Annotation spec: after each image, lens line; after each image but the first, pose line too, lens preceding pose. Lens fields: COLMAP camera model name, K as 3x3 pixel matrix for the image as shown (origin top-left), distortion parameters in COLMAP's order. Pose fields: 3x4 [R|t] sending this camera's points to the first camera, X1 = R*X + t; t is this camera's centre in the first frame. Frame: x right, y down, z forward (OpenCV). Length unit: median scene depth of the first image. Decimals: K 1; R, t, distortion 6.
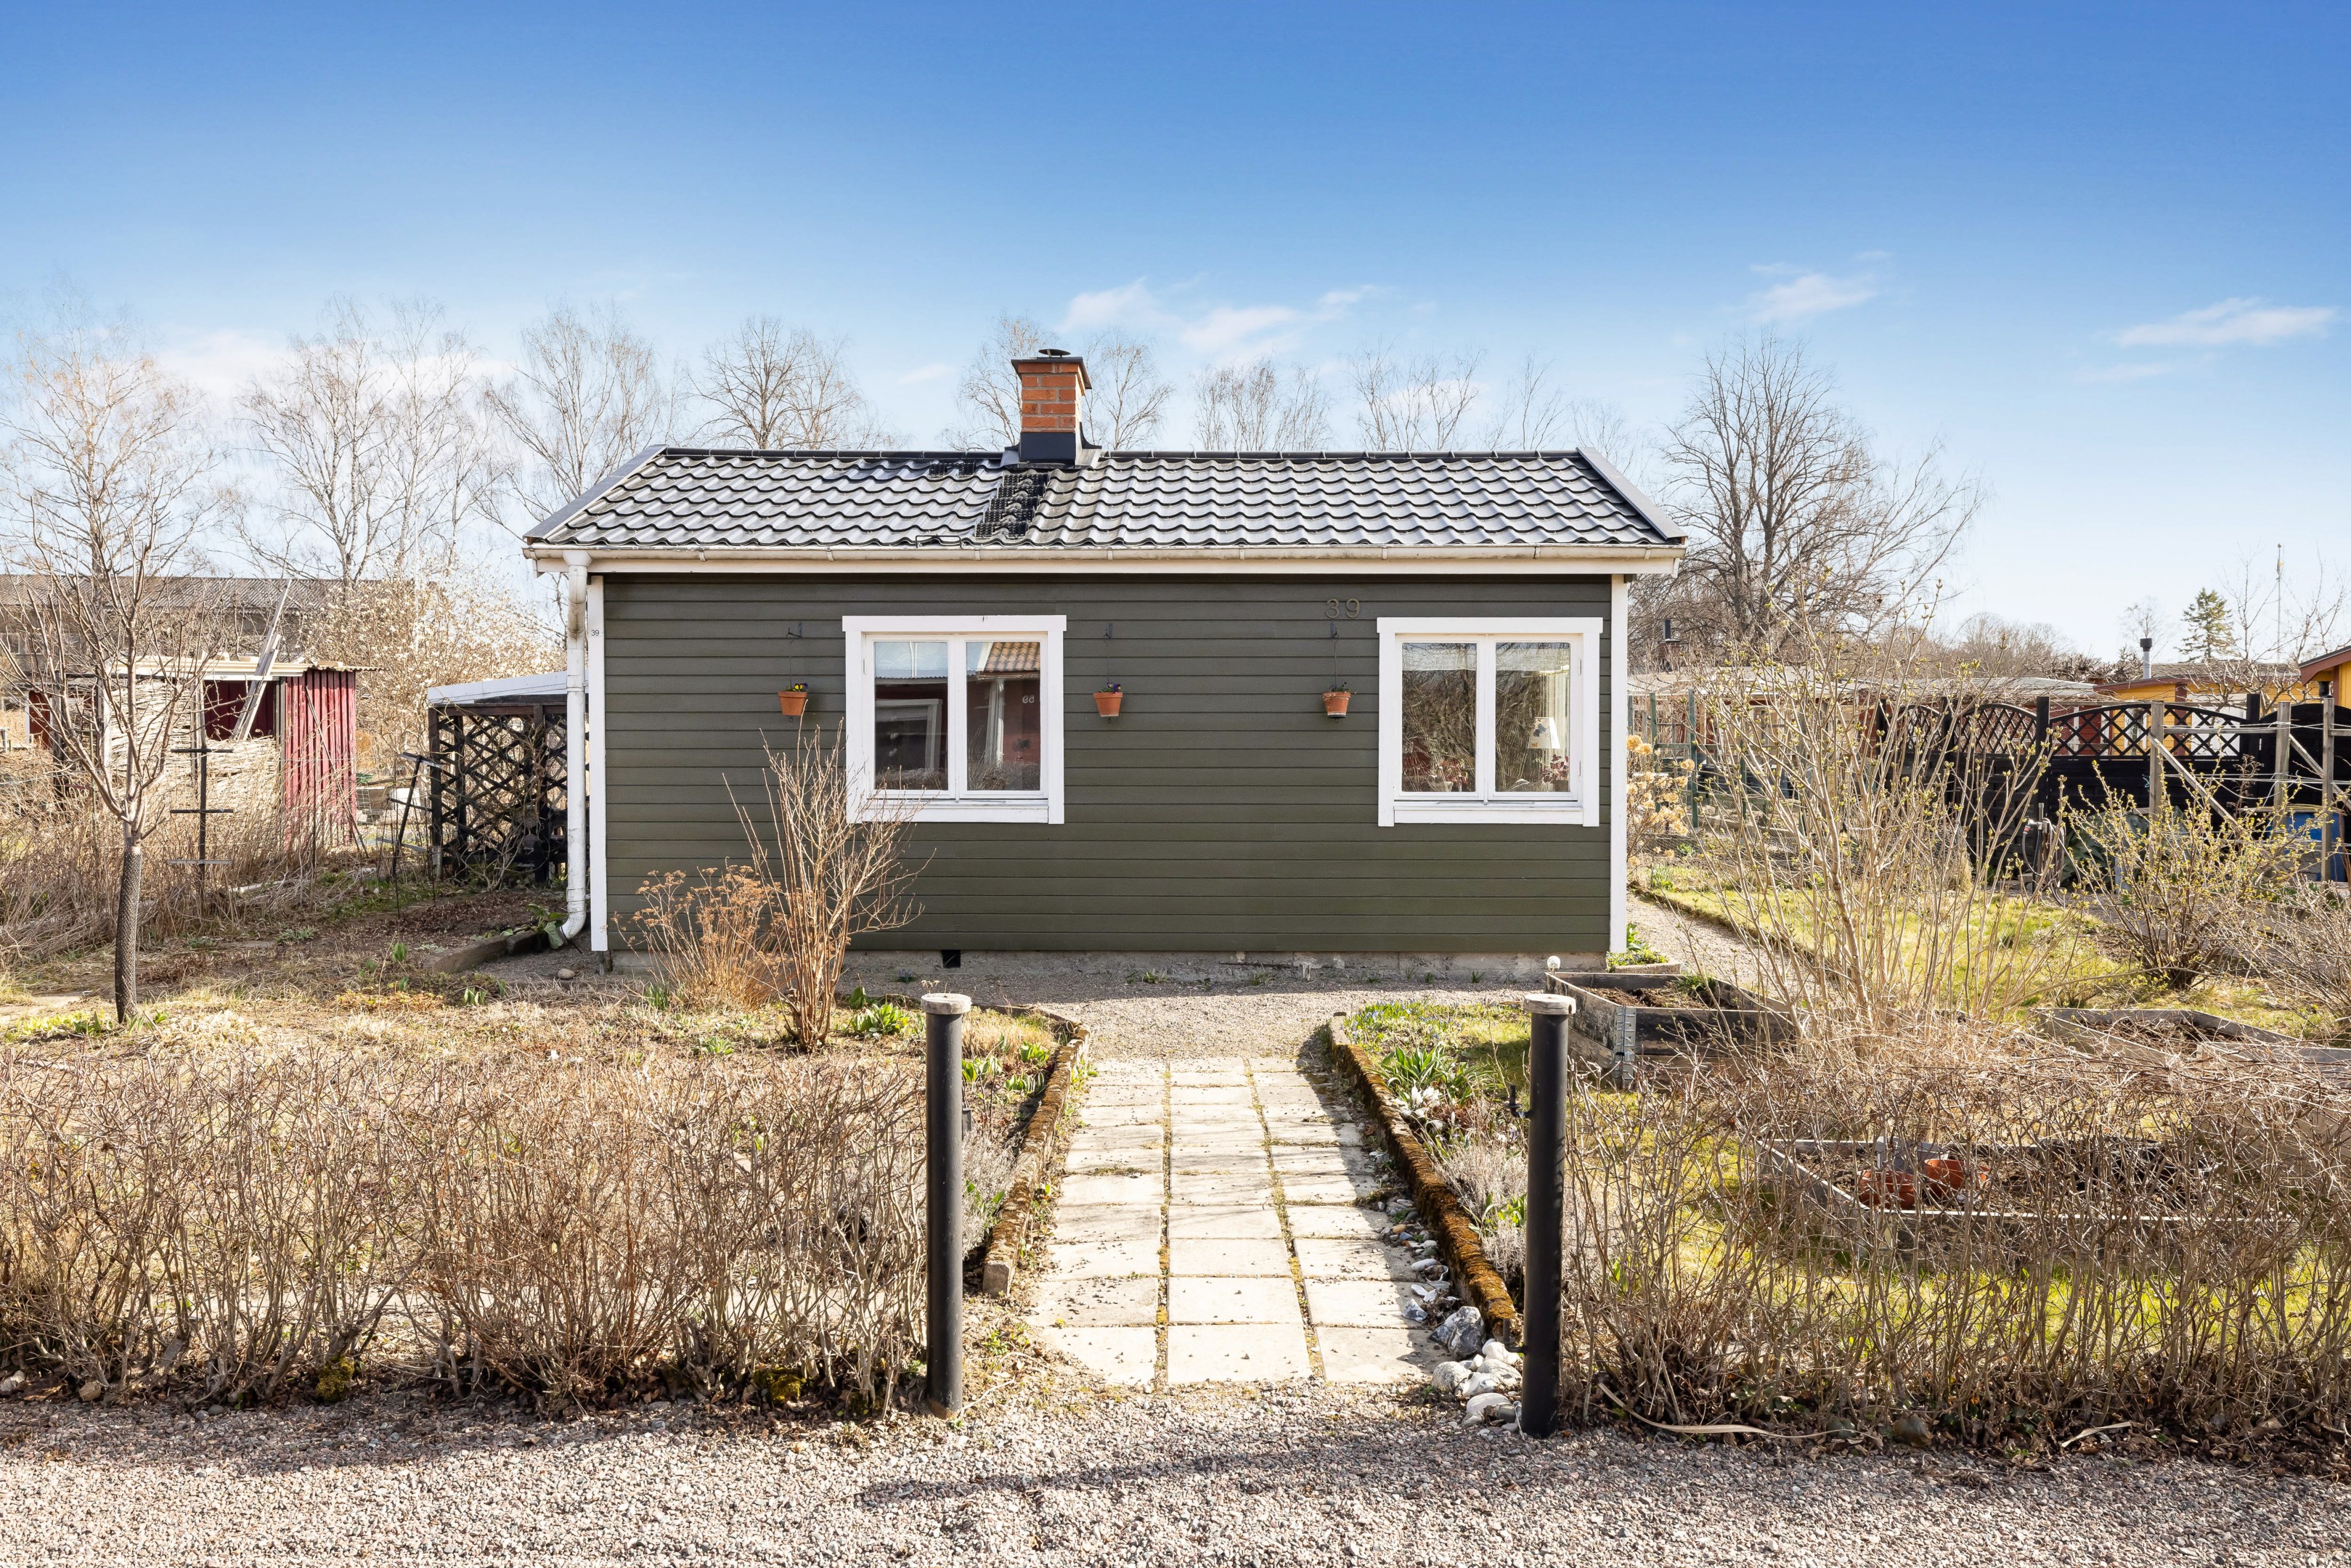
lens RADIAL K [[1648.6, 0, 1184.9], [0, 1648.6, 777.6], [0, 0, 1]] dist [0.007843, -0.000095]
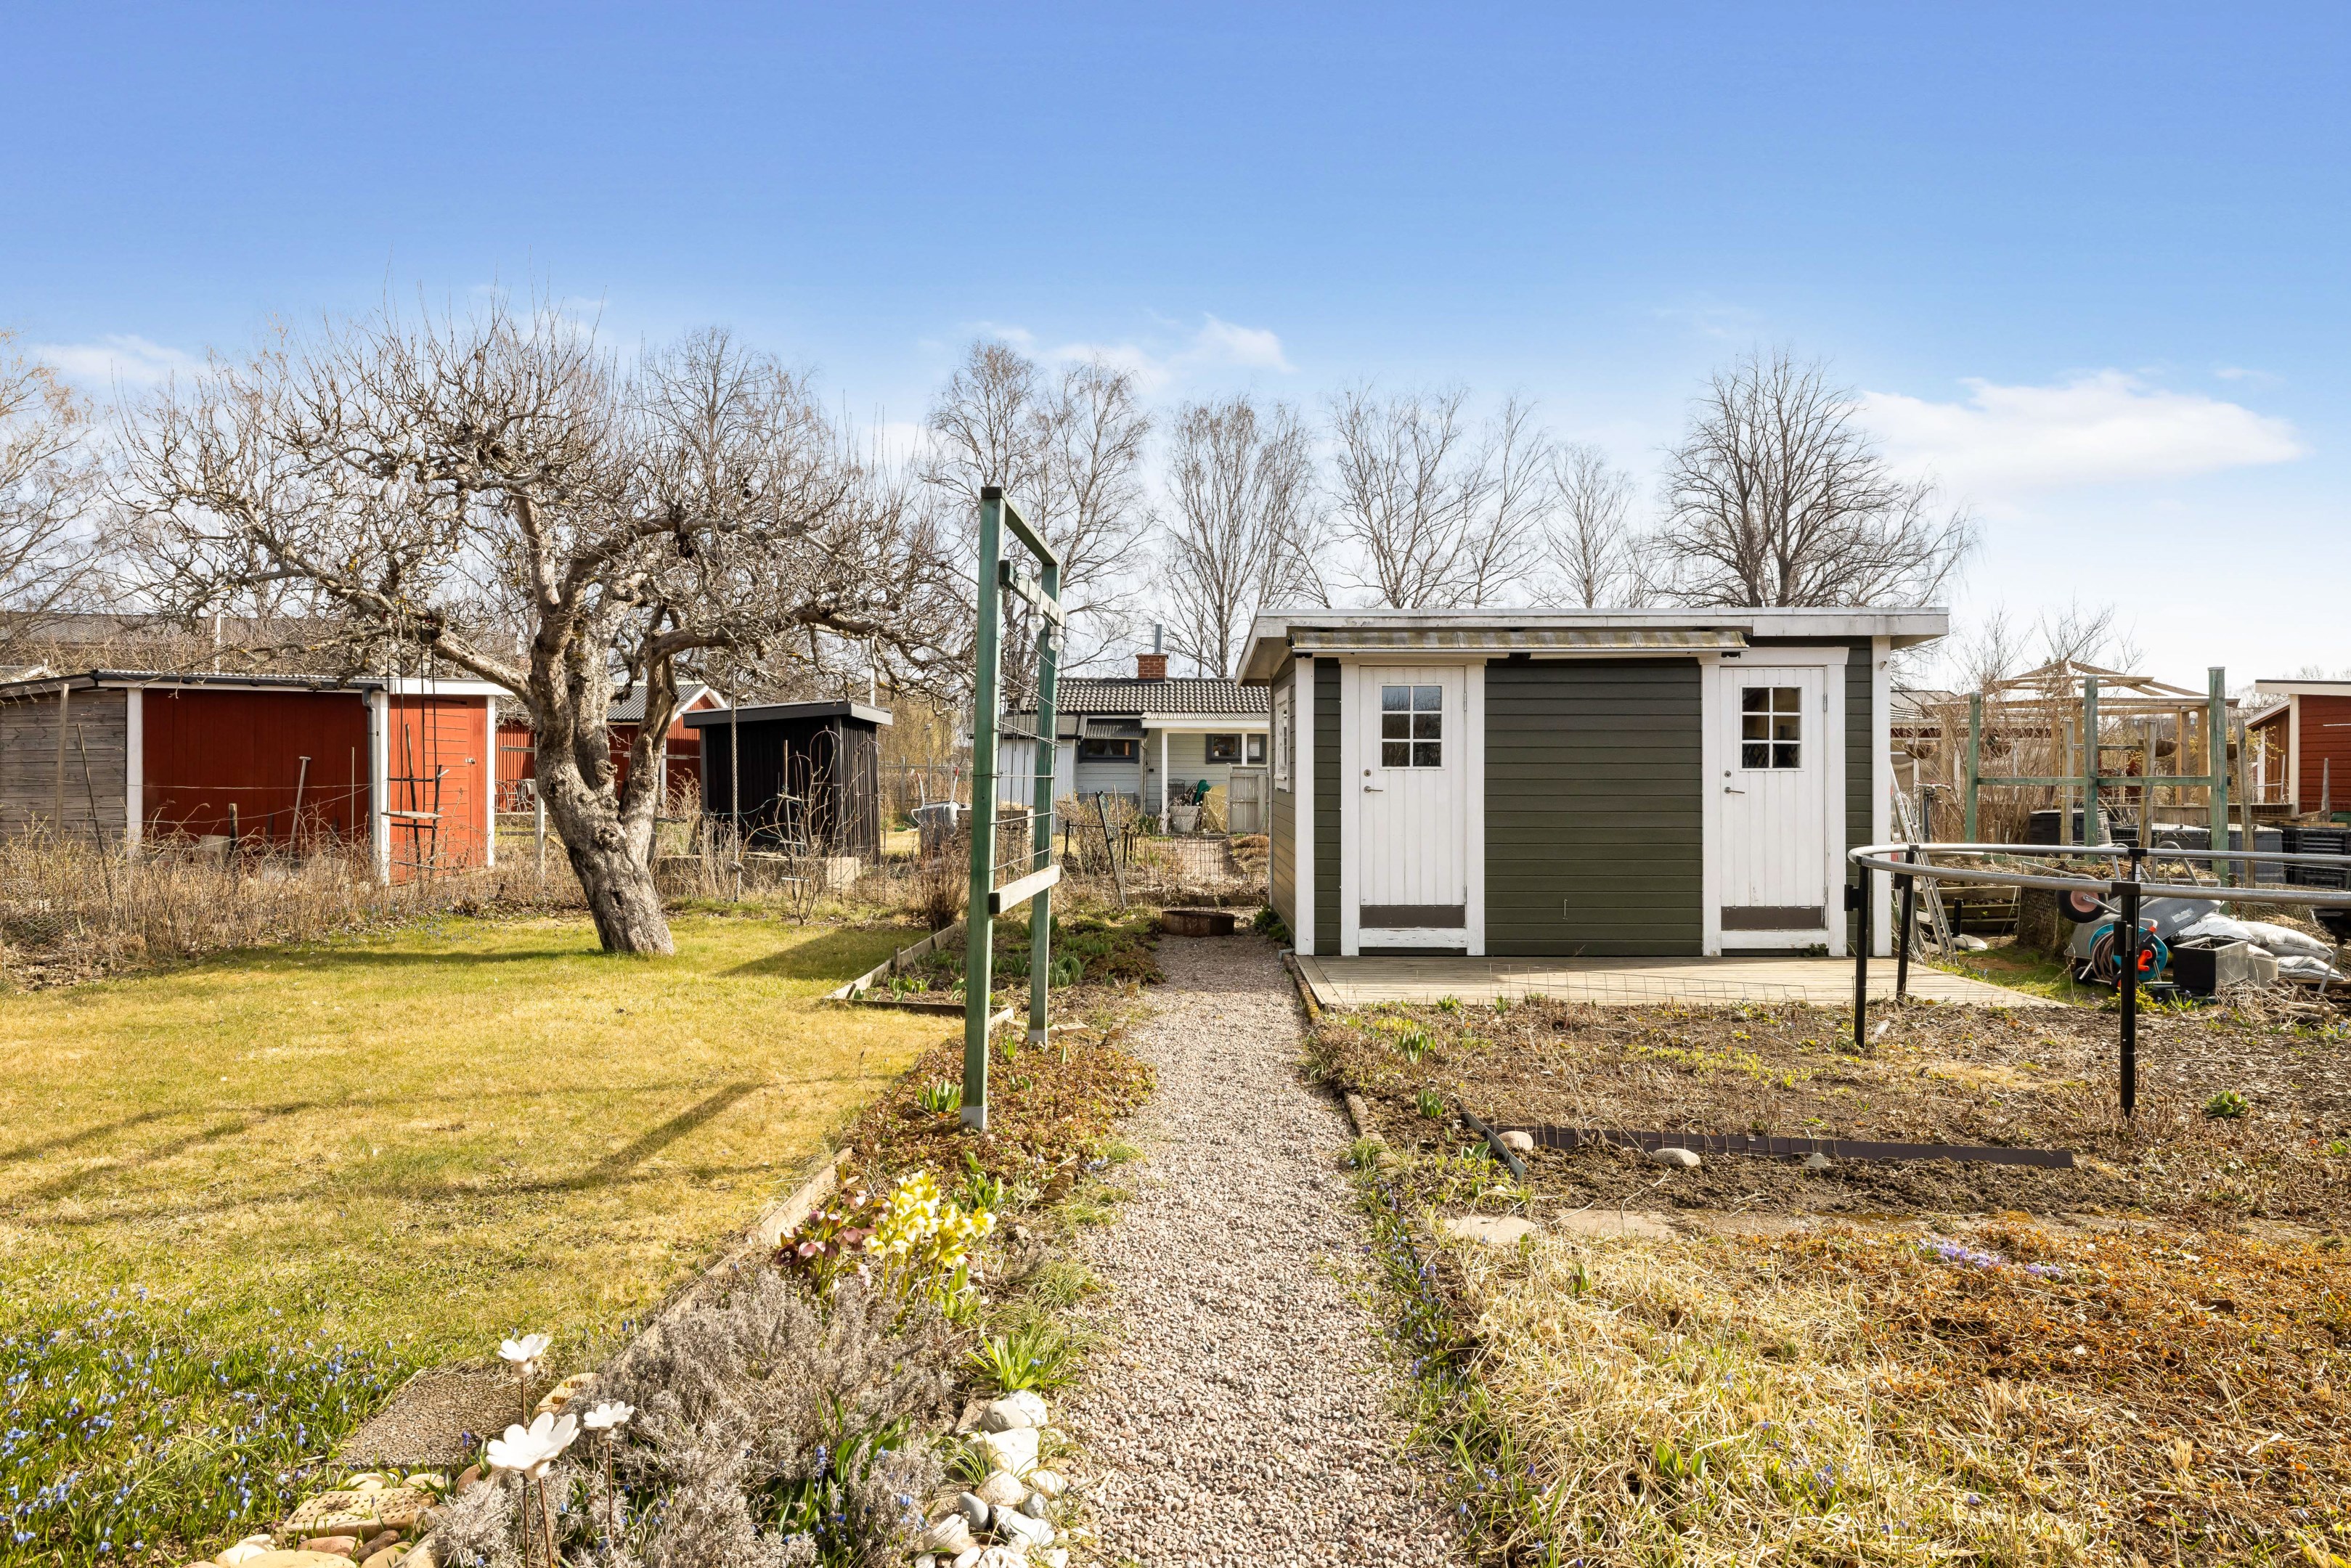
lens RADIAL K [[1340.2, 0, 1169.2], [0, 1340.2, 775.0], [0, 0, 1]] dist [0.006495, 0.000174]
pose [[0.999759, 0.002647, 0.021794, -0.120536], [-0.001976, 0.999525, -0.030742, -0.038265], [-0.021865, 0.030691, 0.999290, 2.101883]]
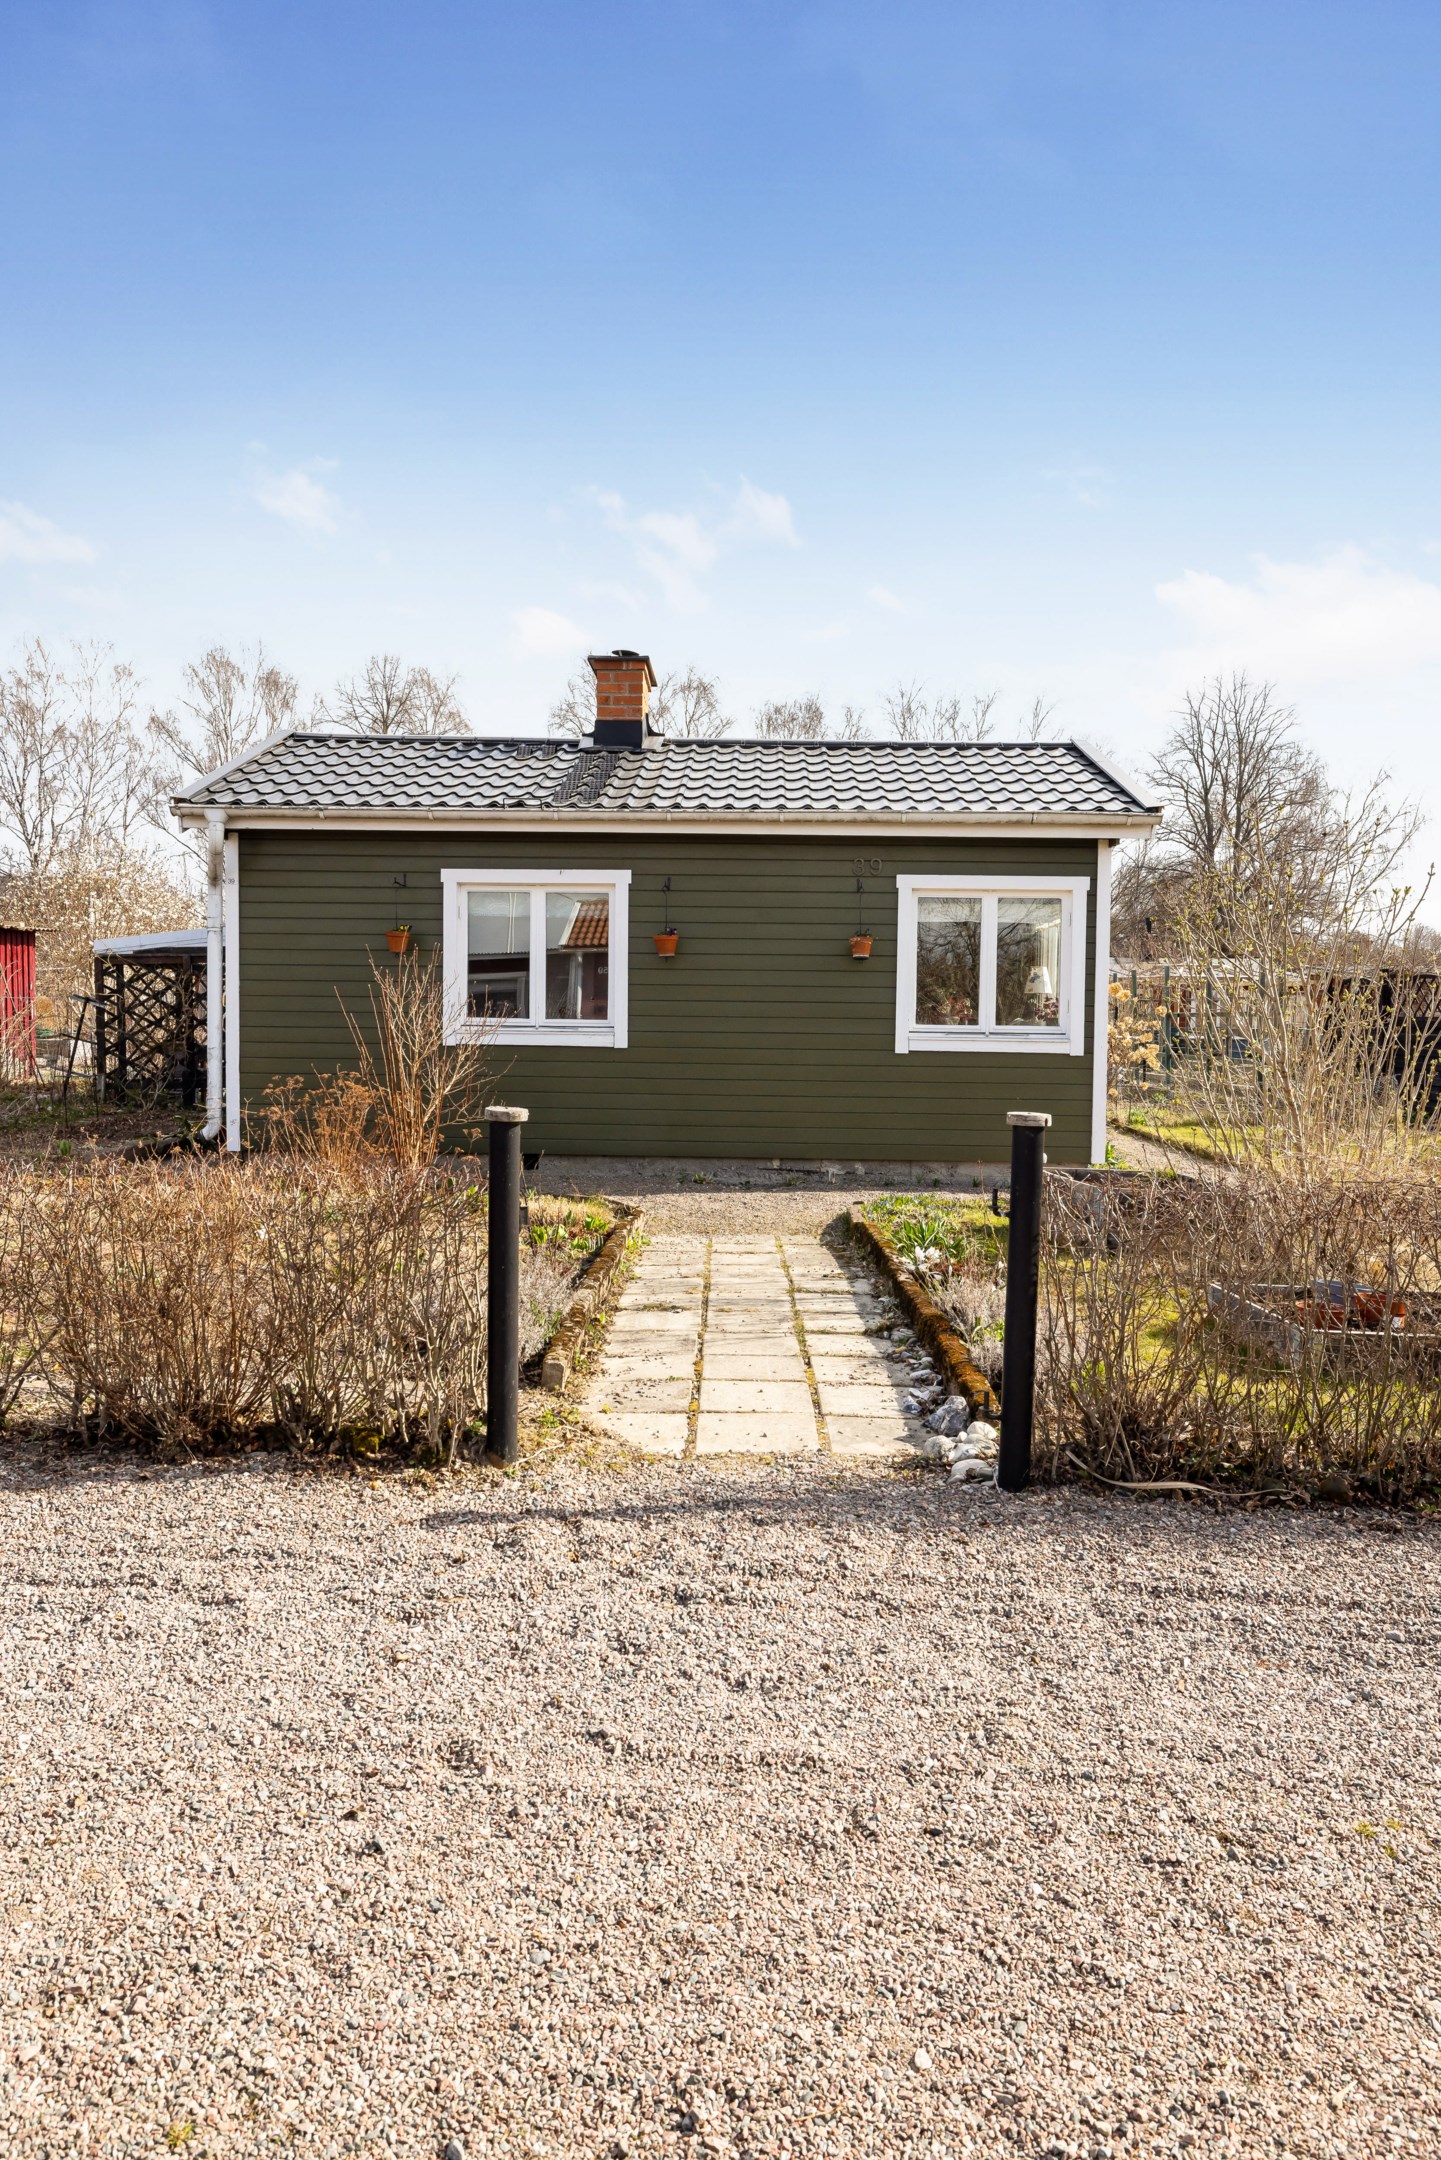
lens RADIAL K [[1391.6, 0, 723.2], [0, 1391.6, 1082.3], [0, 0, 1]] dist [0.004605, 0.002562]
pose [[0.999856, 0.013182, -0.010645, 0.006100], [-0.012971, 0.999722, 0.019678, 0.032796], [0.010902, -0.019537, 0.999750, 0.008826]]
